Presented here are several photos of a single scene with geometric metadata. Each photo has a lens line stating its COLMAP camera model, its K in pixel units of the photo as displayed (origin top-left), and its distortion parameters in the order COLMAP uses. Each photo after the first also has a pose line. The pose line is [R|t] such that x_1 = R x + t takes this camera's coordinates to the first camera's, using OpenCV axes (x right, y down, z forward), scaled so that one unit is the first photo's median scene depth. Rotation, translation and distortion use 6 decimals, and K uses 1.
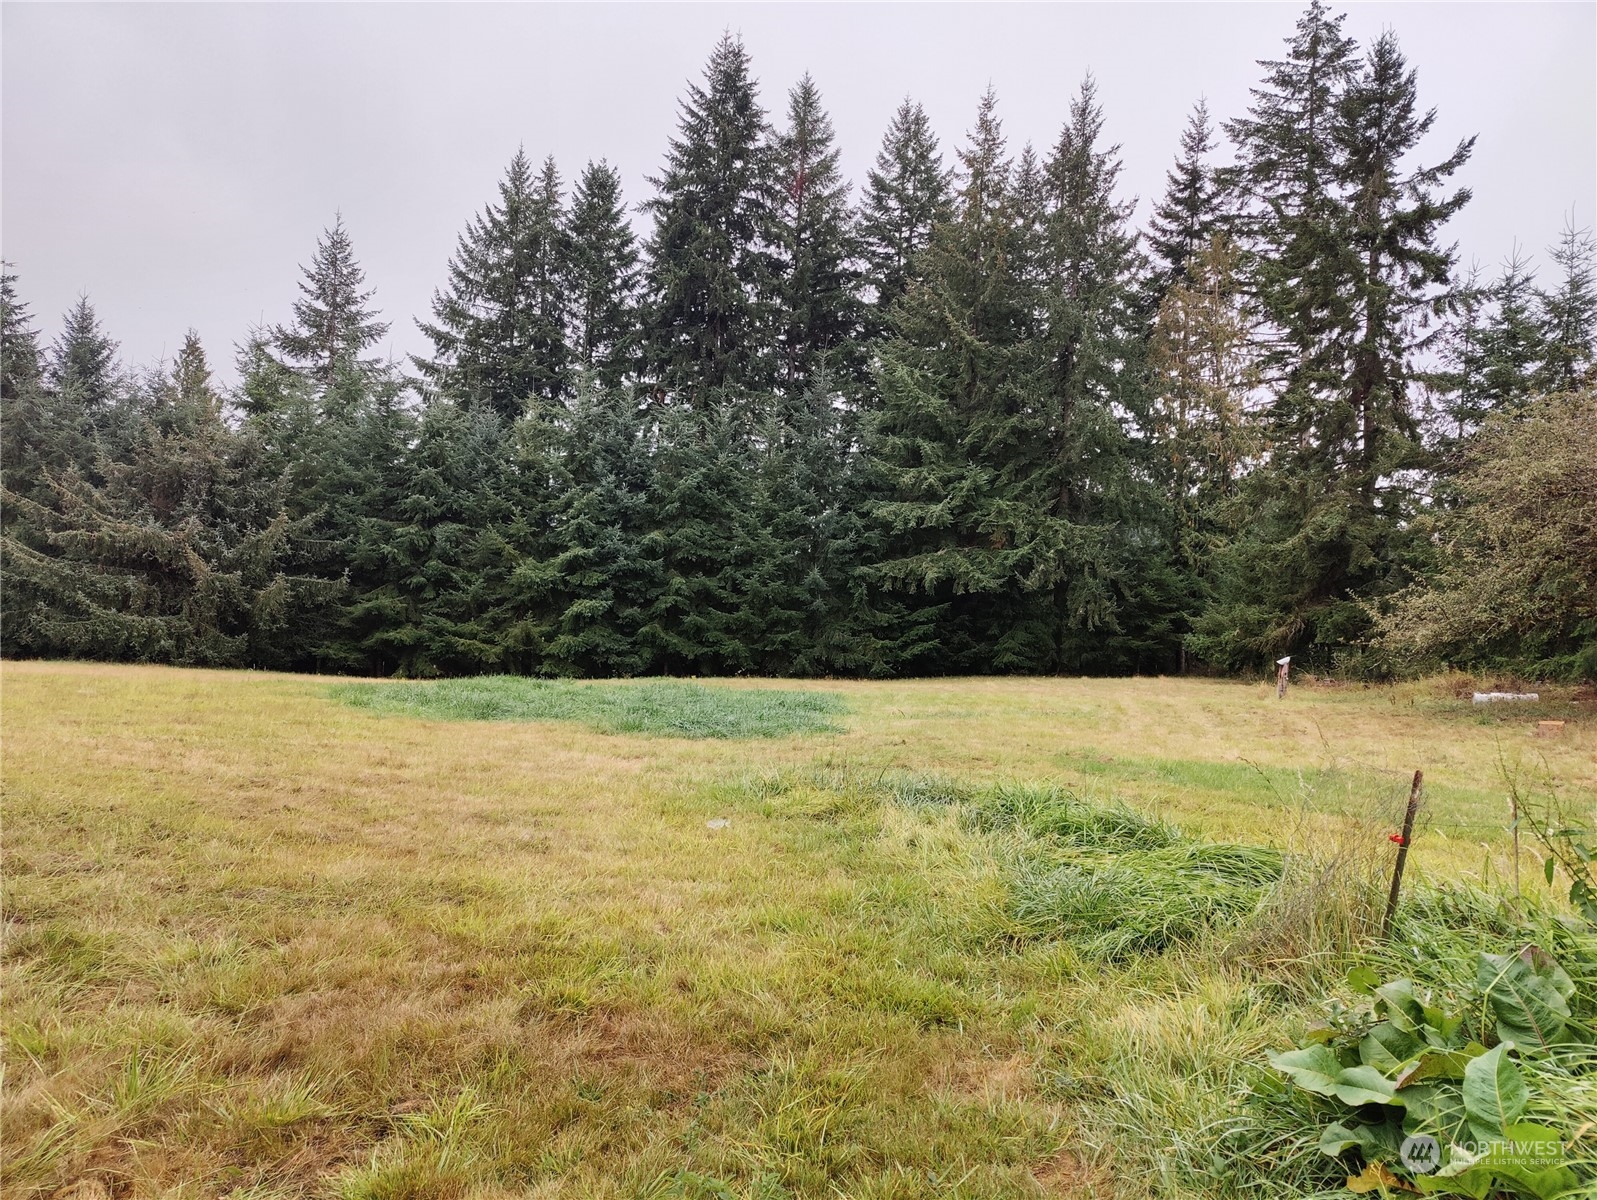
lens RADIAL K [[1111.0, 0, 810.8], [0, 1111.0, 592.1], [0, 0, 1]] dist [0.037441, -0.032510]
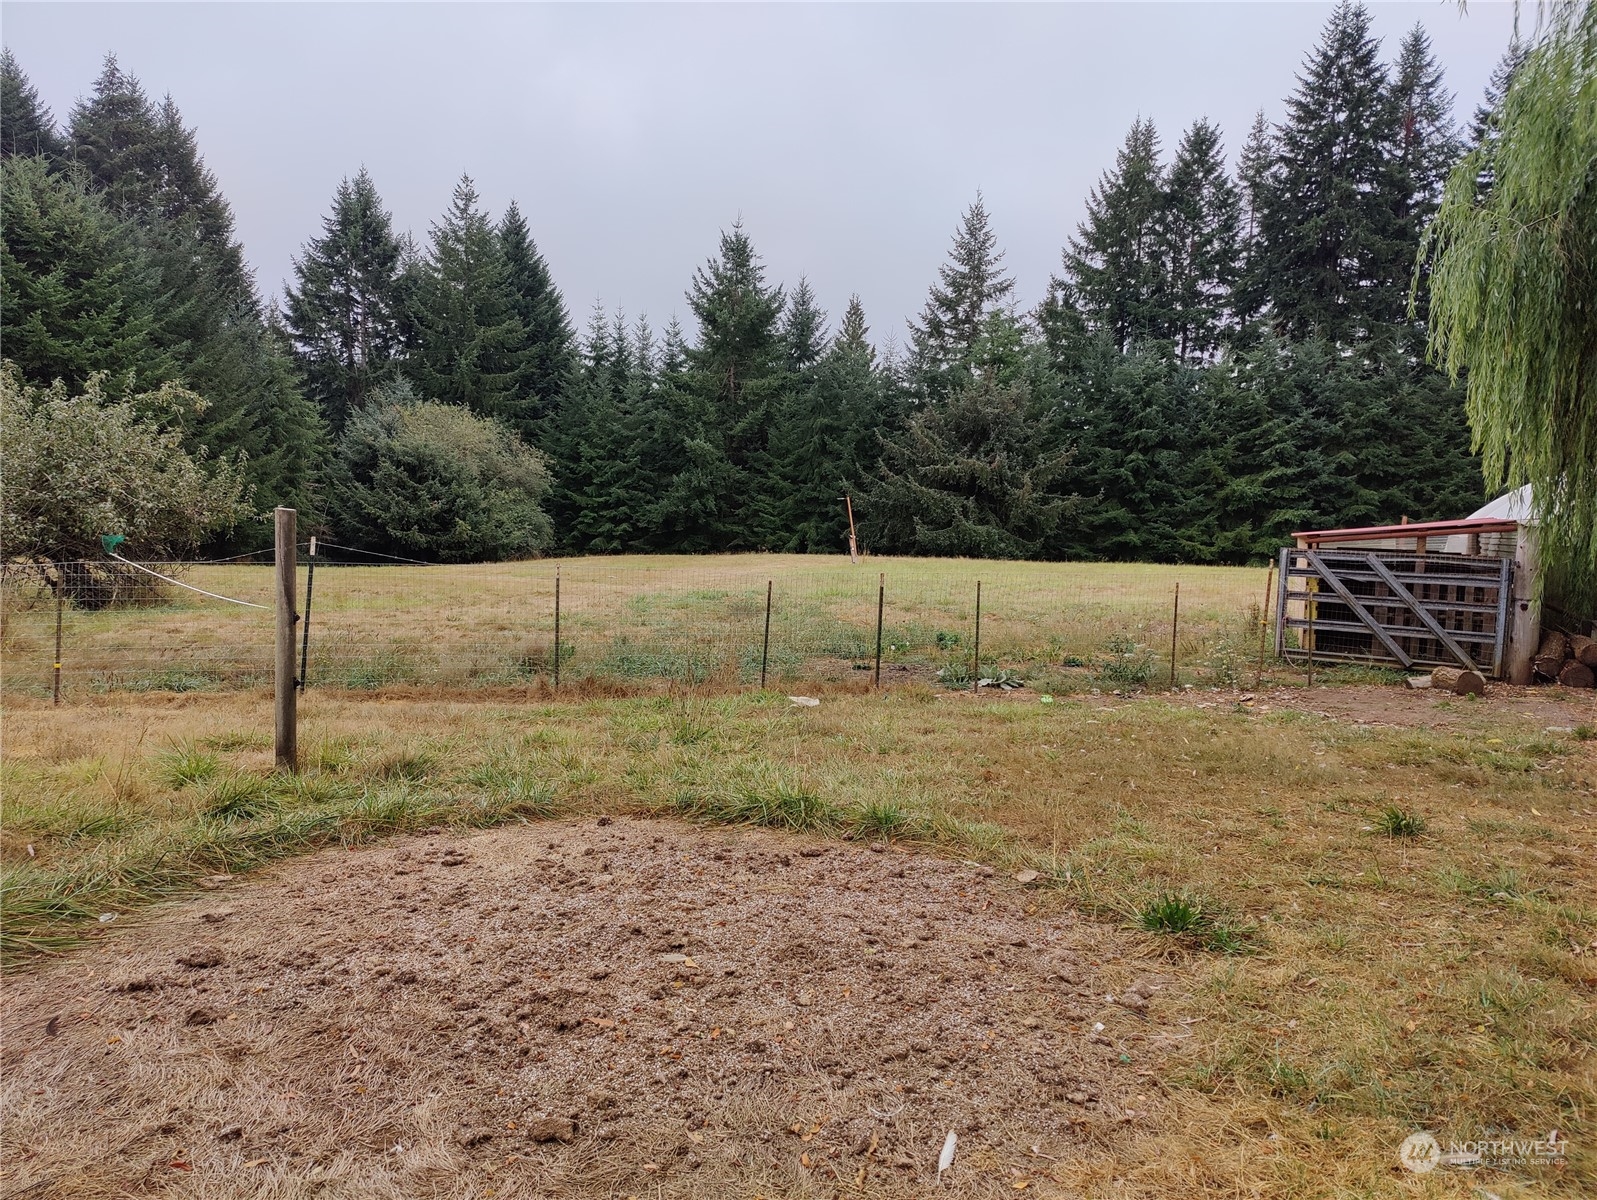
lens RADIAL K [[1111.0, 0, 810.8], [0, 1111.0, 592.1], [0, 0, 1]] dist [0.037441, -0.032510]
pose [[0.969270, 0.007870, -0.245872, -0.404854], [0.014248, 0.996014, 0.088052, -0.018286], [0.245585, -0.088849, 0.965295, -0.339123]]
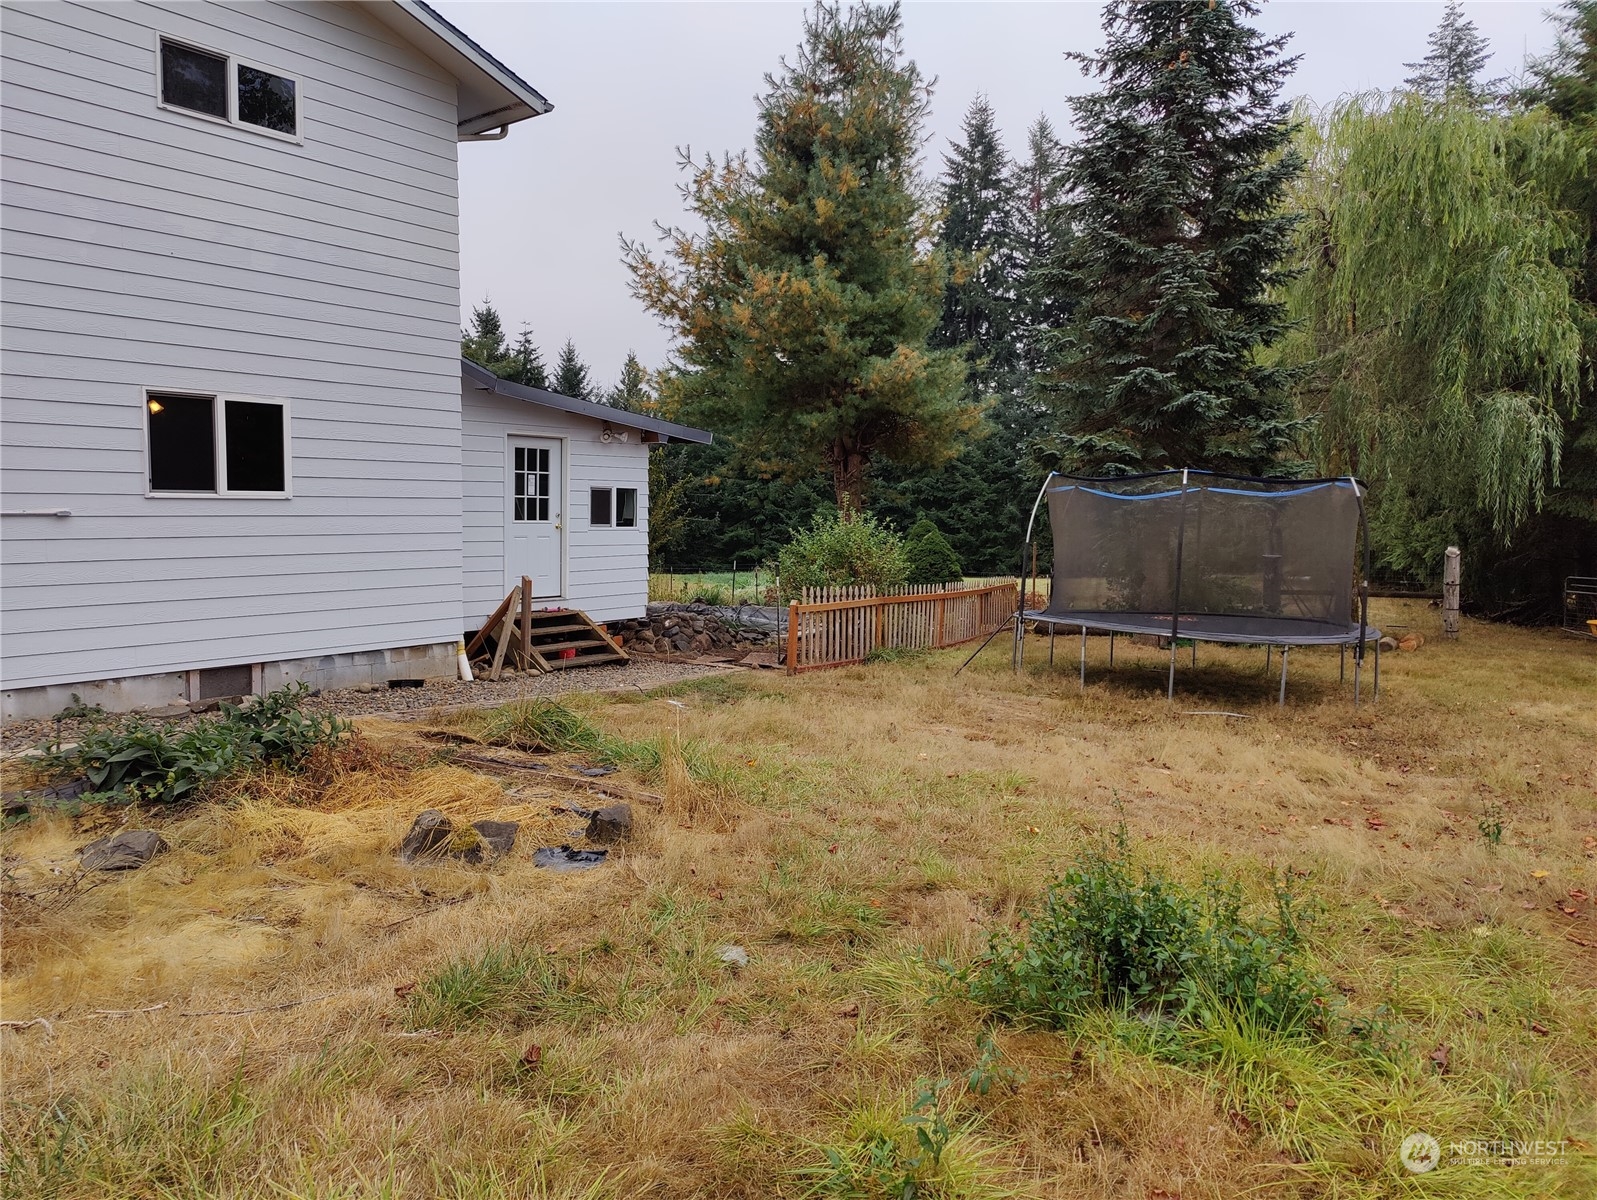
lens RADIAL K [[1111.0, 0, 810.8], [0, 1111.0, 592.1], [0, 0, 1]] dist [0.037441, -0.032510]
pose [[0.935953, -0.001732, -0.352120, 0.263846], [0.026853, 0.997427, 0.066471, -0.008405], [0.351099, -0.071670, 0.933591, -0.440625]]
